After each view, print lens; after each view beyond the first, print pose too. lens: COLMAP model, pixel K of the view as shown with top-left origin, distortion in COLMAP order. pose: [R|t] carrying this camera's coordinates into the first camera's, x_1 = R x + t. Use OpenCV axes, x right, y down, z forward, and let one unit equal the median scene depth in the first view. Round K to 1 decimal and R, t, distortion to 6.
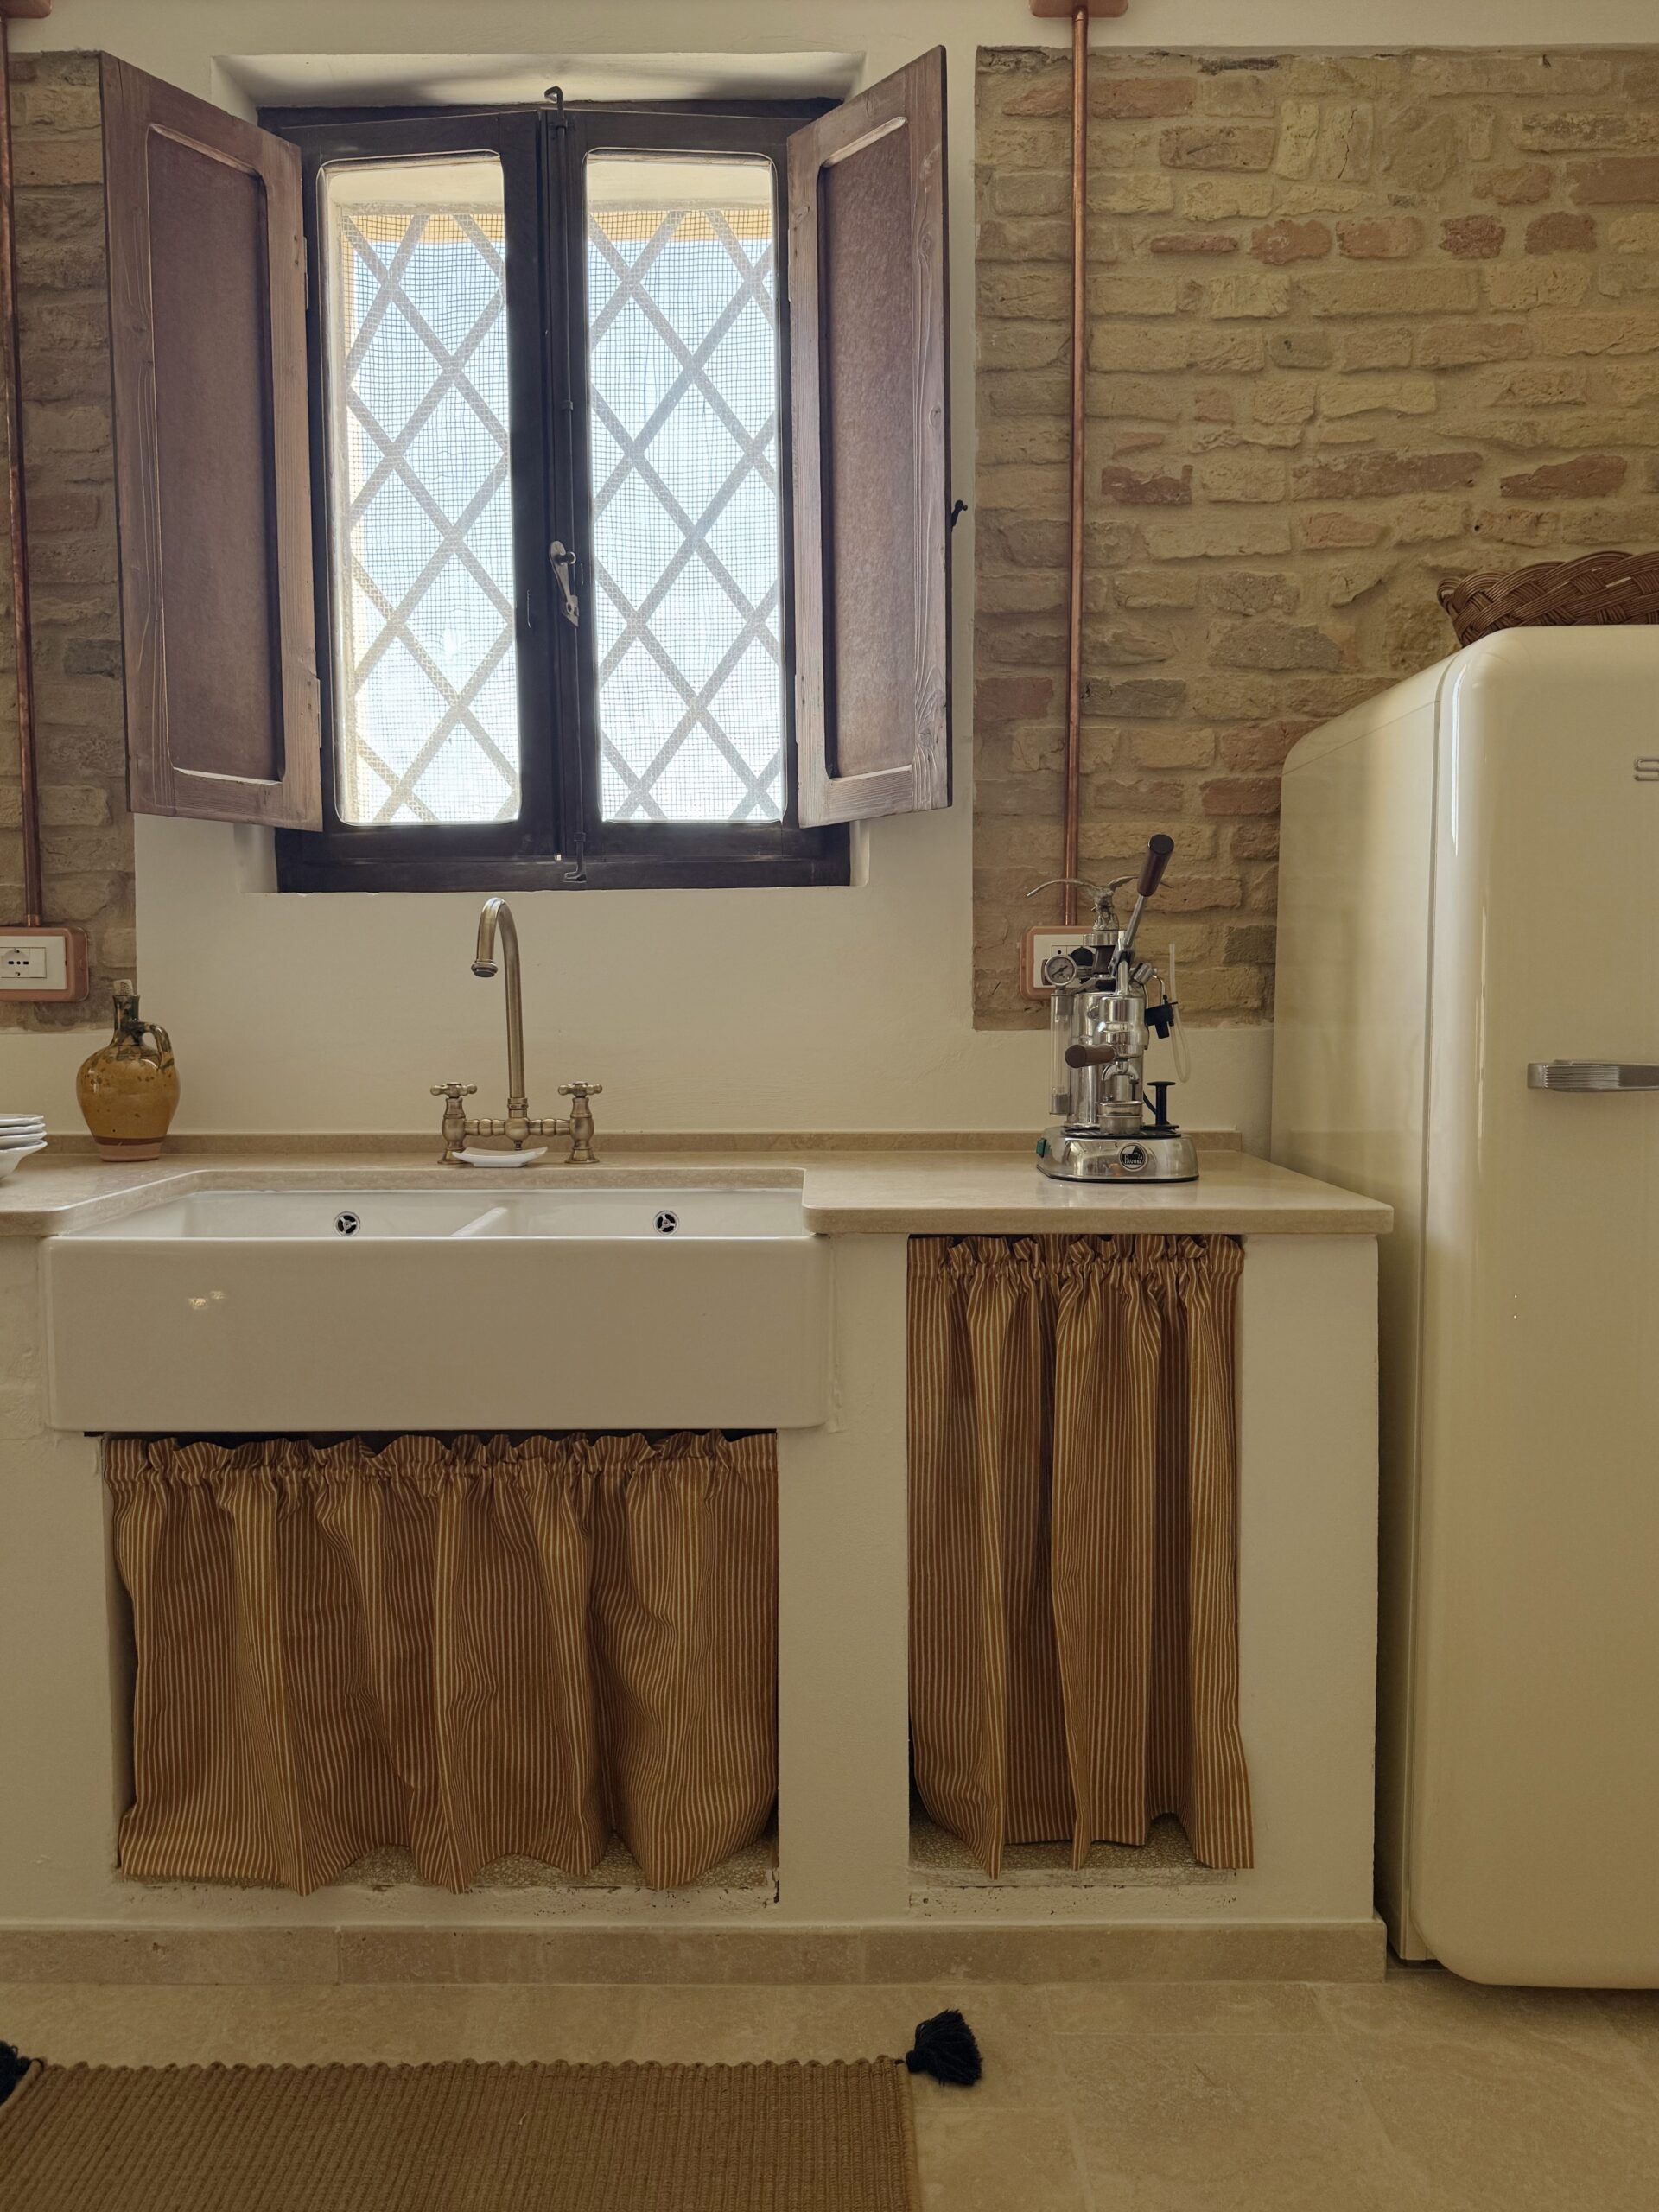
lens RADIAL K [[1559.6, 0, 829.5], [0, 1559.6, 1106.0], [0, 0, 1]] dist [0.000909, -0.004615]
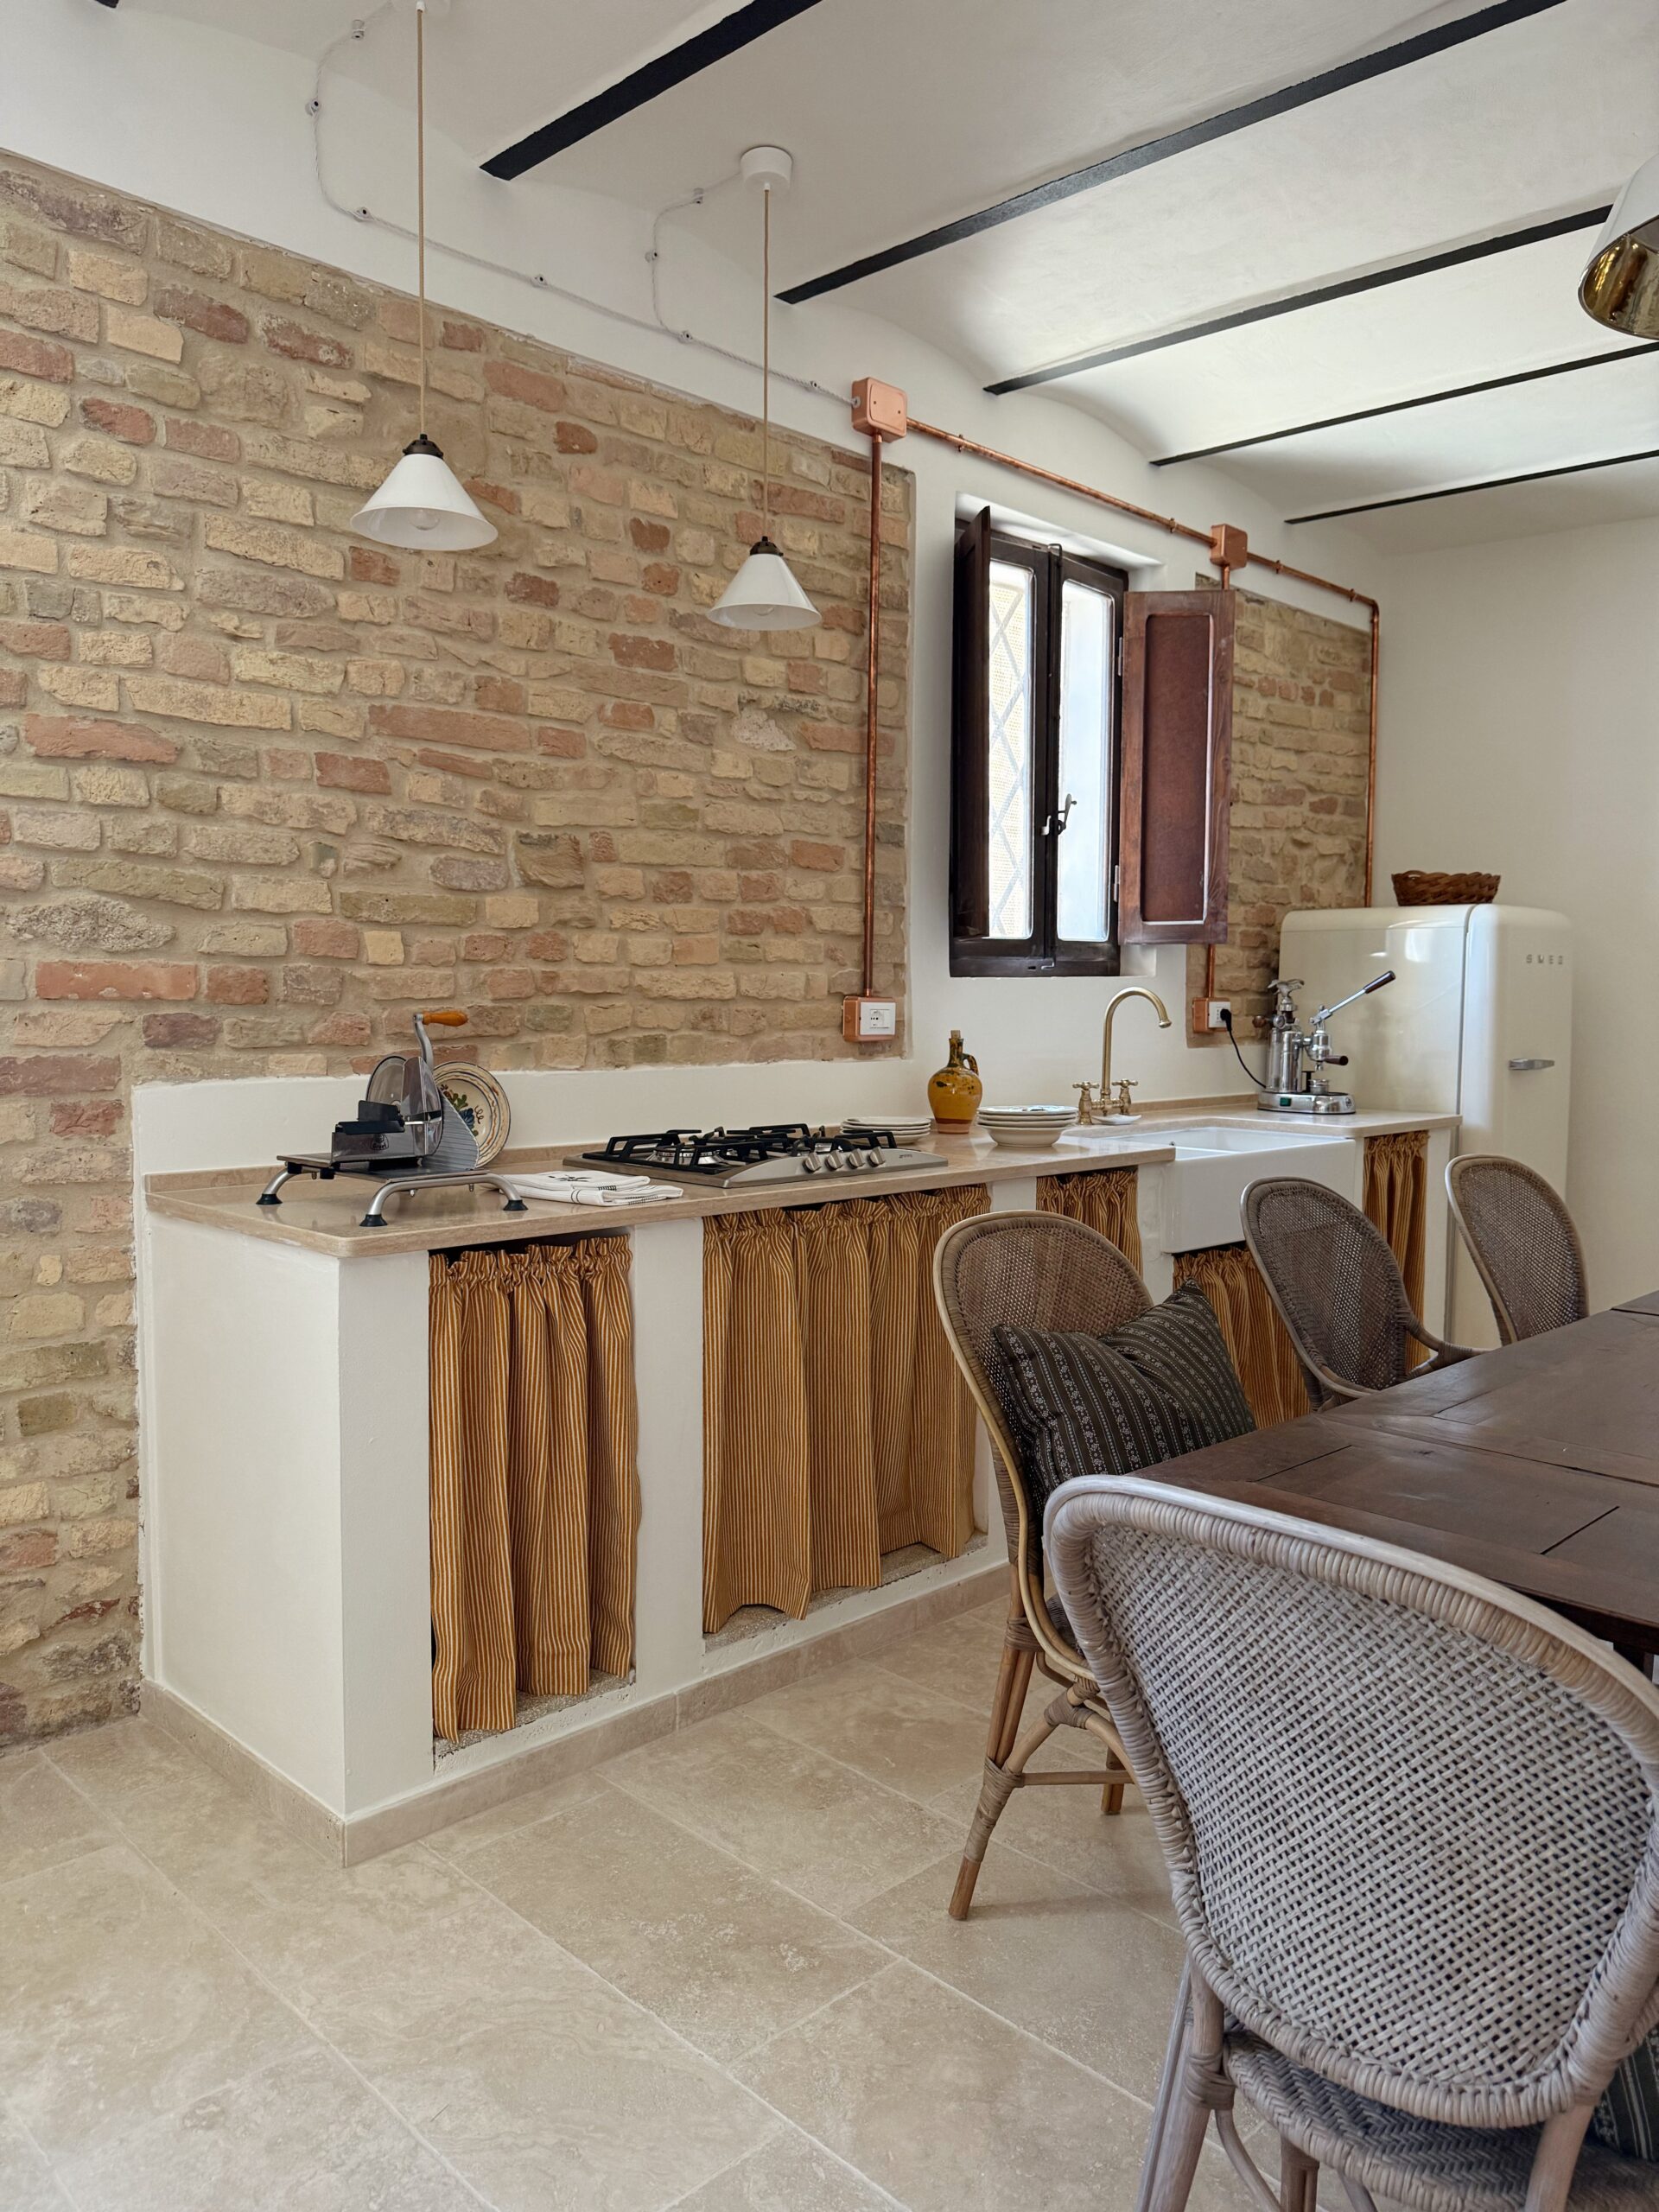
lens RADIAL K [[1595.6, 0, 721.7], [0, 1595.6, 1122.1], [0, 0, 1]] dist [0.106126, -0.219354]
pose [[0.721493, -0.050712, 0.690562, -1.858767], [0.026838, 0.998613, 0.045294, -0.064876], [-0.691901, -0.014146, 0.721854, -0.119204]]
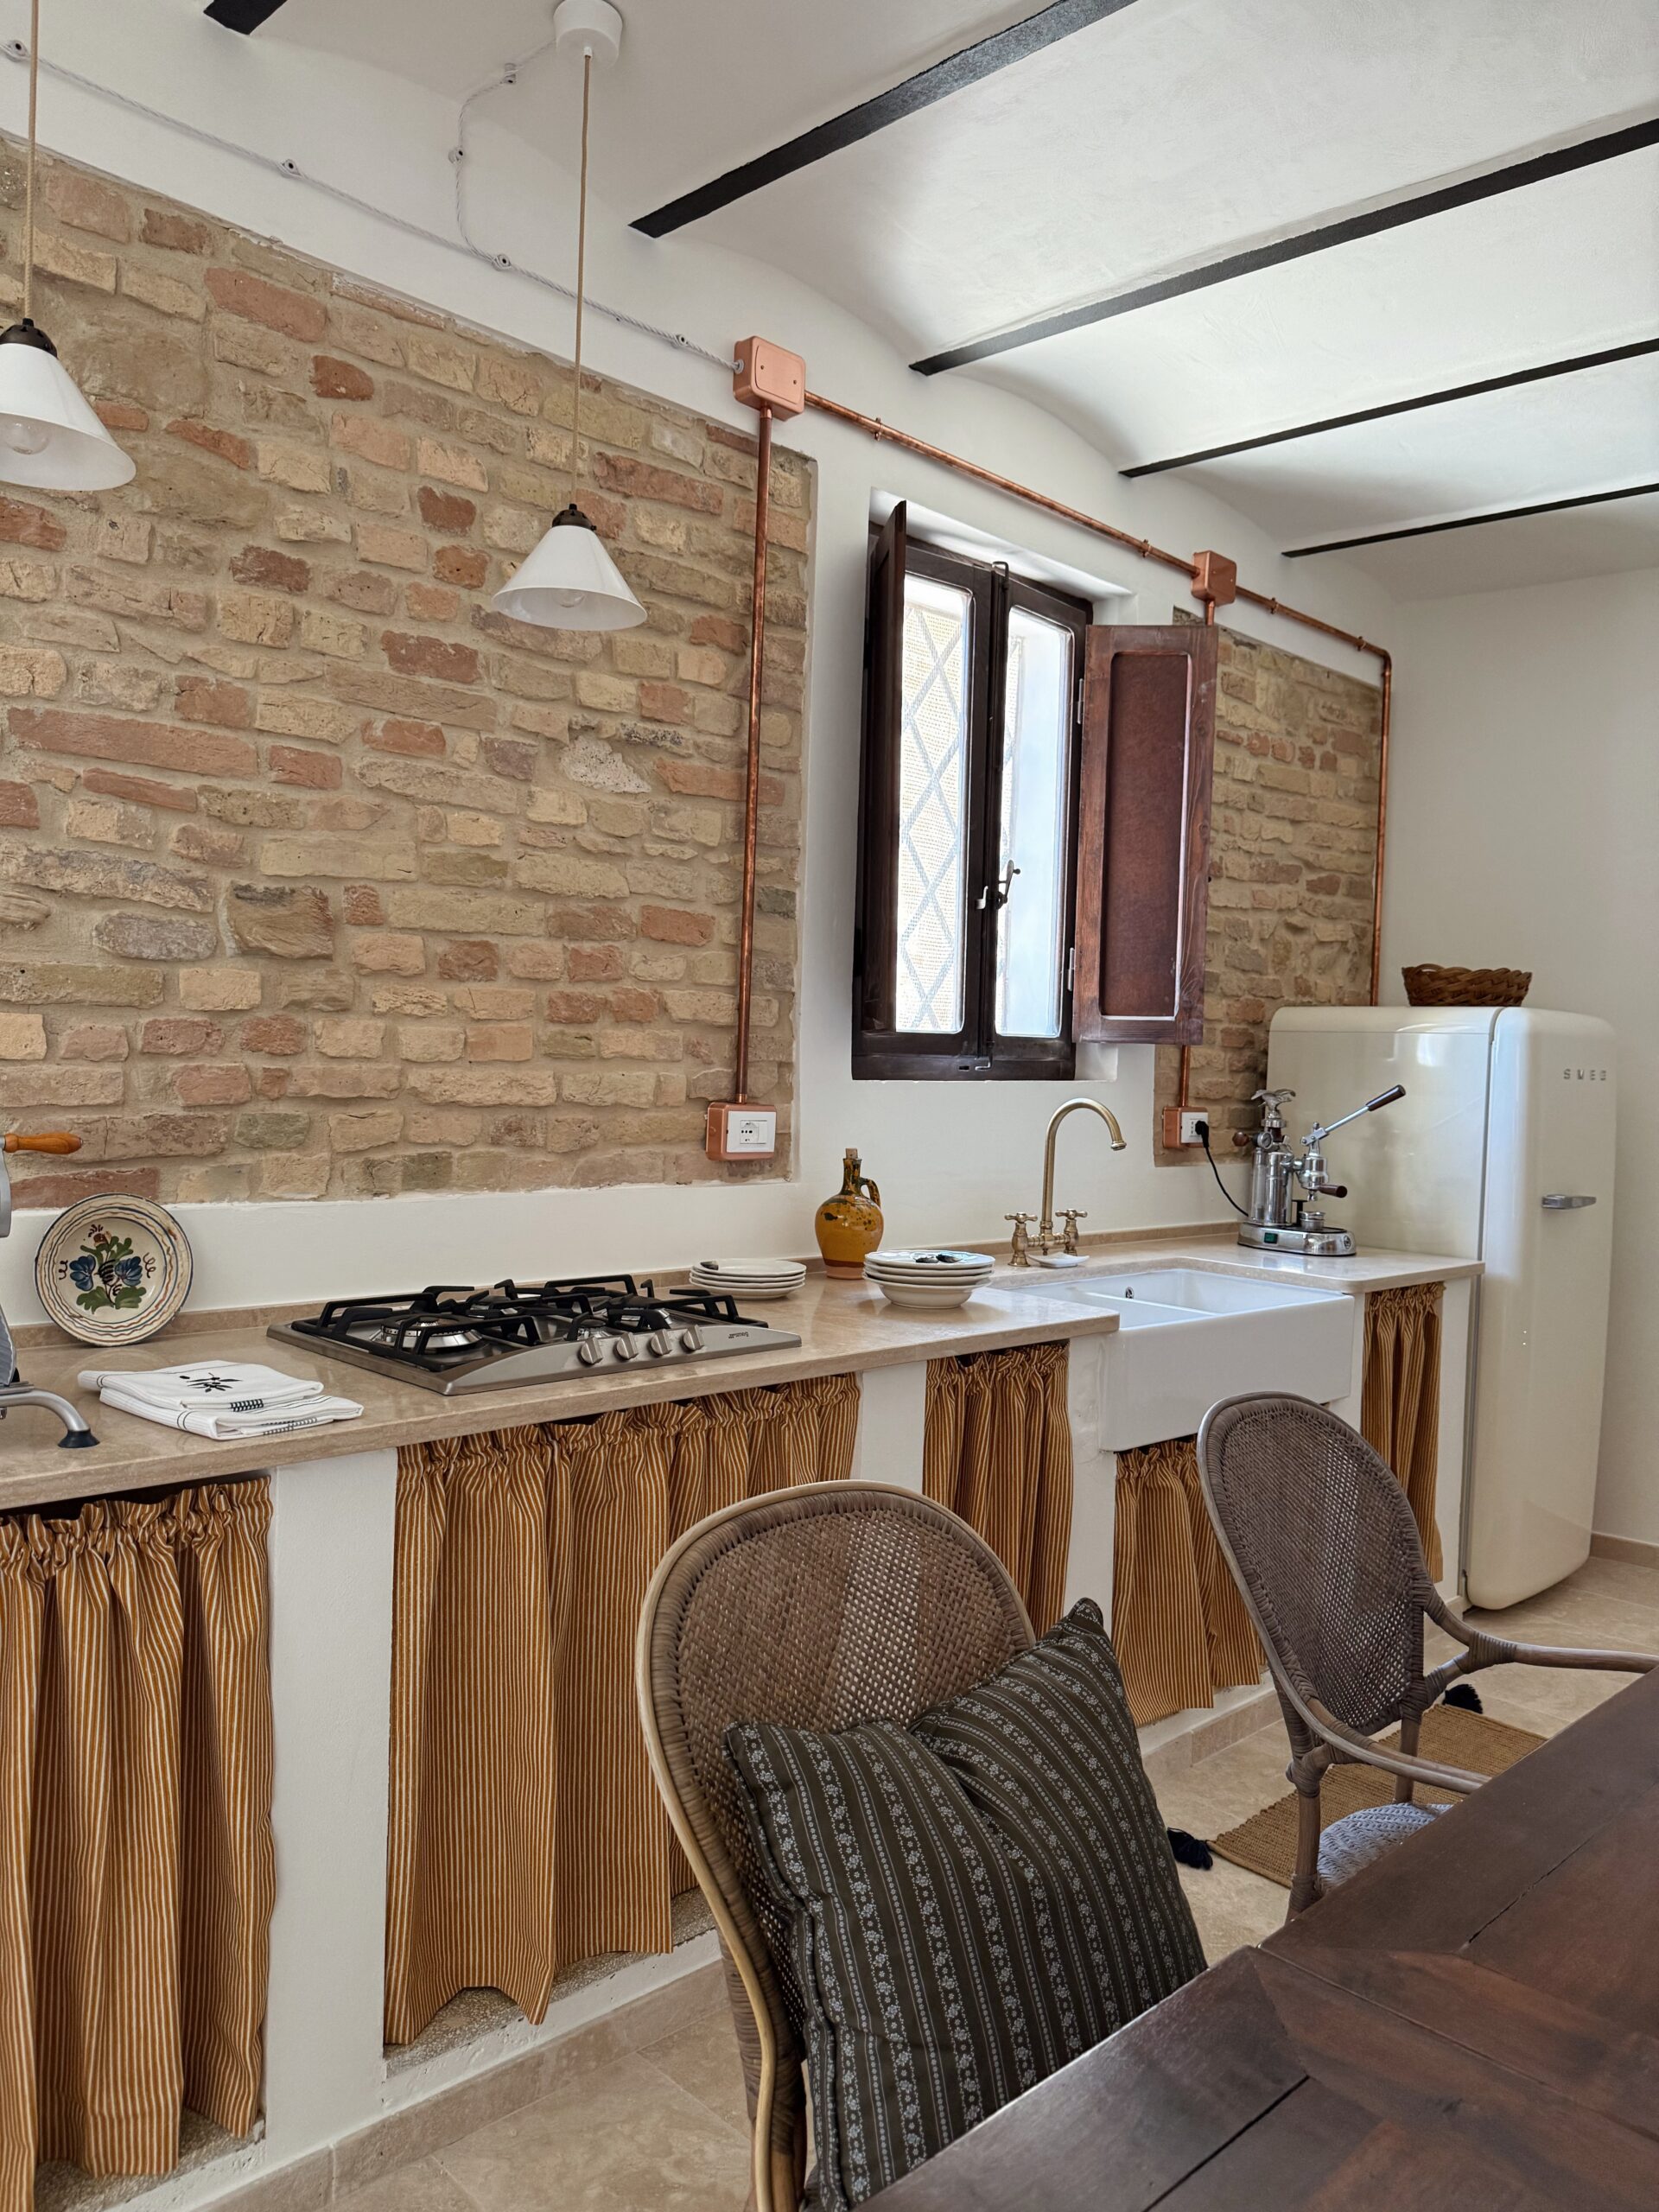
lens RADIAL K [[1575.6, 0, 720.1], [0, 1575.6, 1109.6], [0, 0, 1]] dist [0.046459, -0.067984]
pose [[0.730156, 0.001862, 0.683278, -1.474833], [-0.004259, 0.999989, 0.001825, -0.115705], [-0.683267, -0.004243, 0.730156, 0.049161]]
